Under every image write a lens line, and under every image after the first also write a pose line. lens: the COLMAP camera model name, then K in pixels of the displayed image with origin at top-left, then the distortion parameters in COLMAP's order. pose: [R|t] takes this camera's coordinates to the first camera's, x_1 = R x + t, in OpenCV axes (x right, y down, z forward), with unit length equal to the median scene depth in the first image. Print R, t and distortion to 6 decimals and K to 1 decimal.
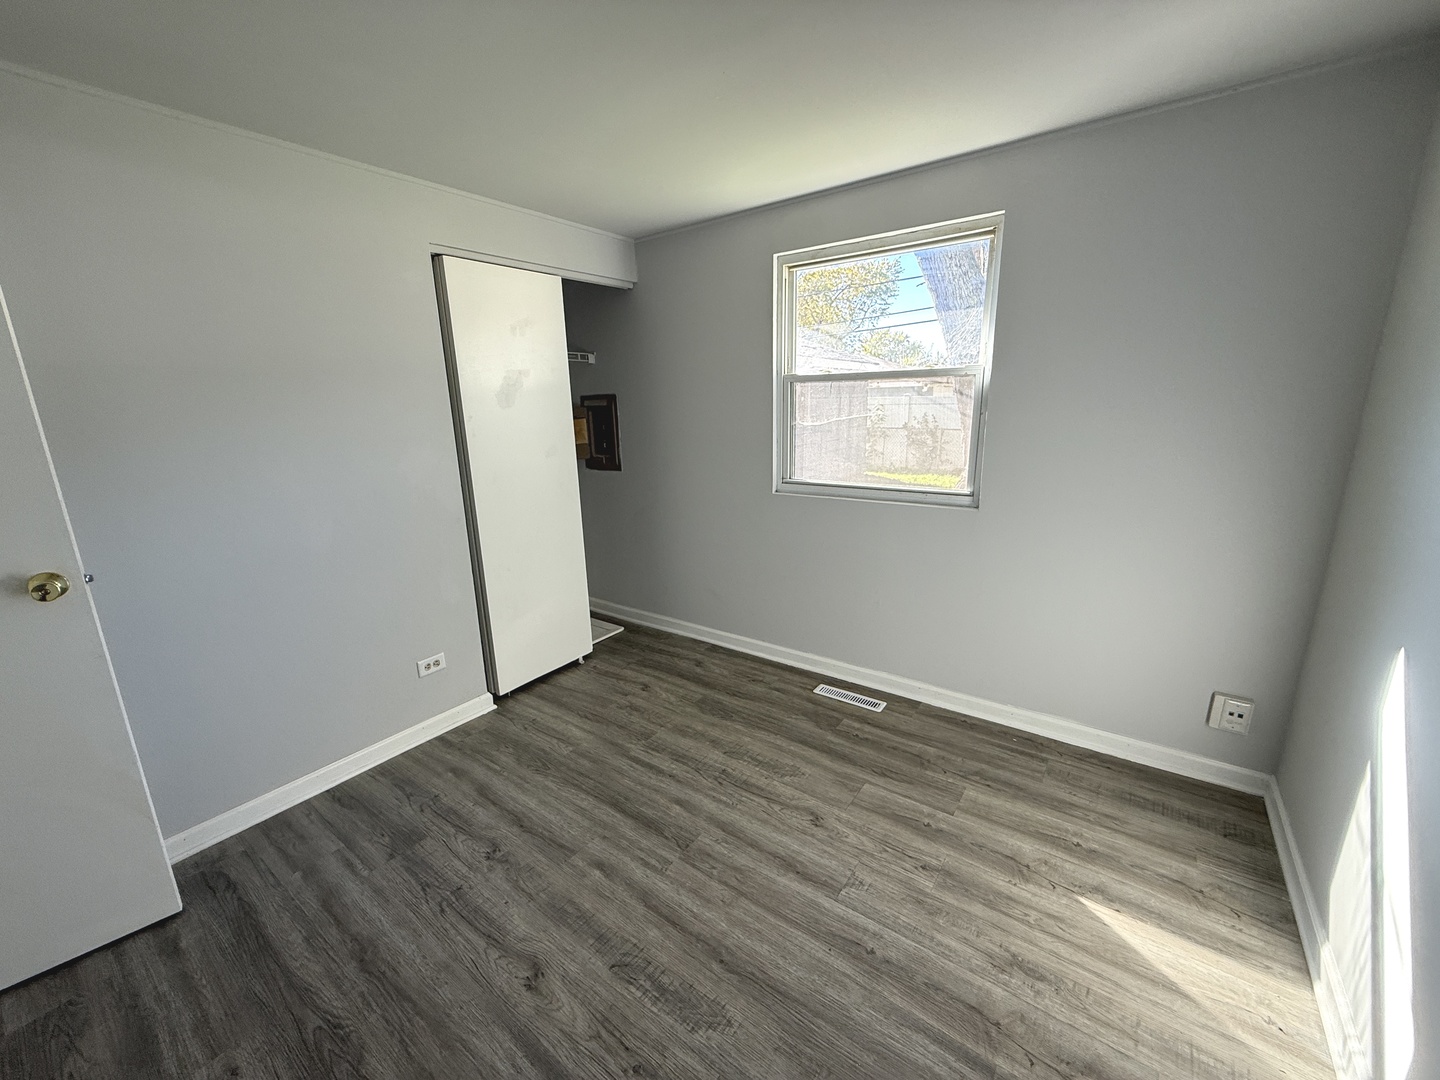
lens RADIAL K [[574.2, 0, 714.8], [0, 574.2, 538.6], [0, 0, 1]] dist [-0.000958, 0.000474]
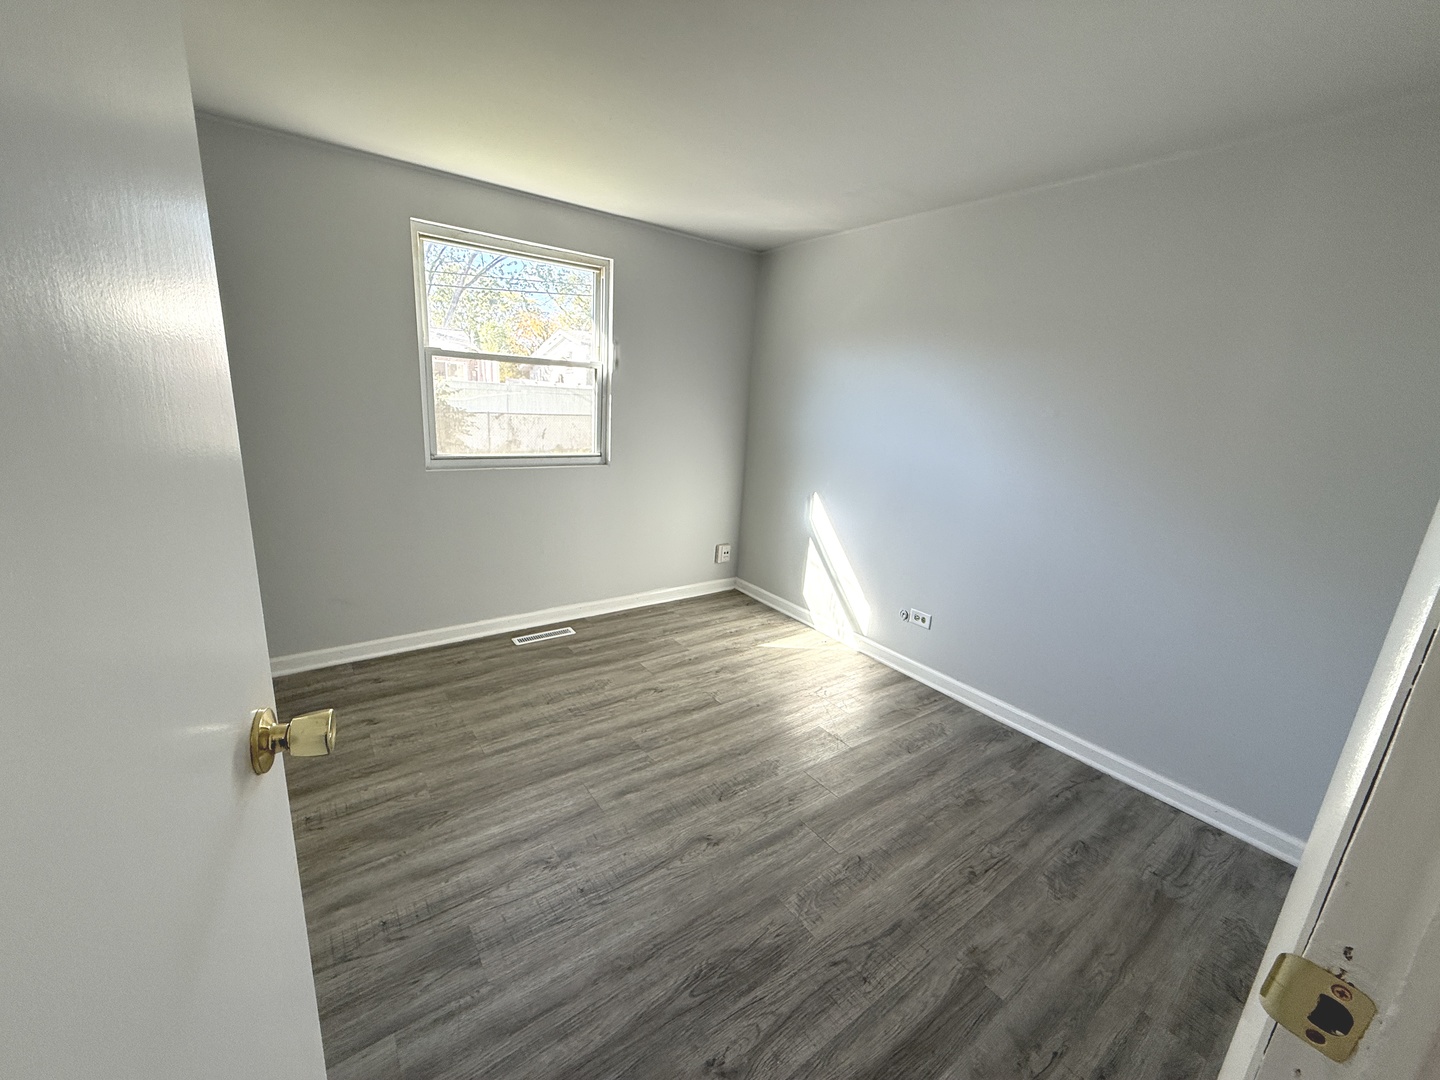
lens RADIAL K [[574.2, 0, 715.3], [0, 574.2, 539.3], [0, 0, 1]] dist [-0.000958, 0.000474]
pose [[0.301870, -0.193426, 0.933521, -0.976252], [0.159670, 0.975628, 0.150519, -0.050961], [-0.939883, 0.103618, 0.325398, 0.363434]]
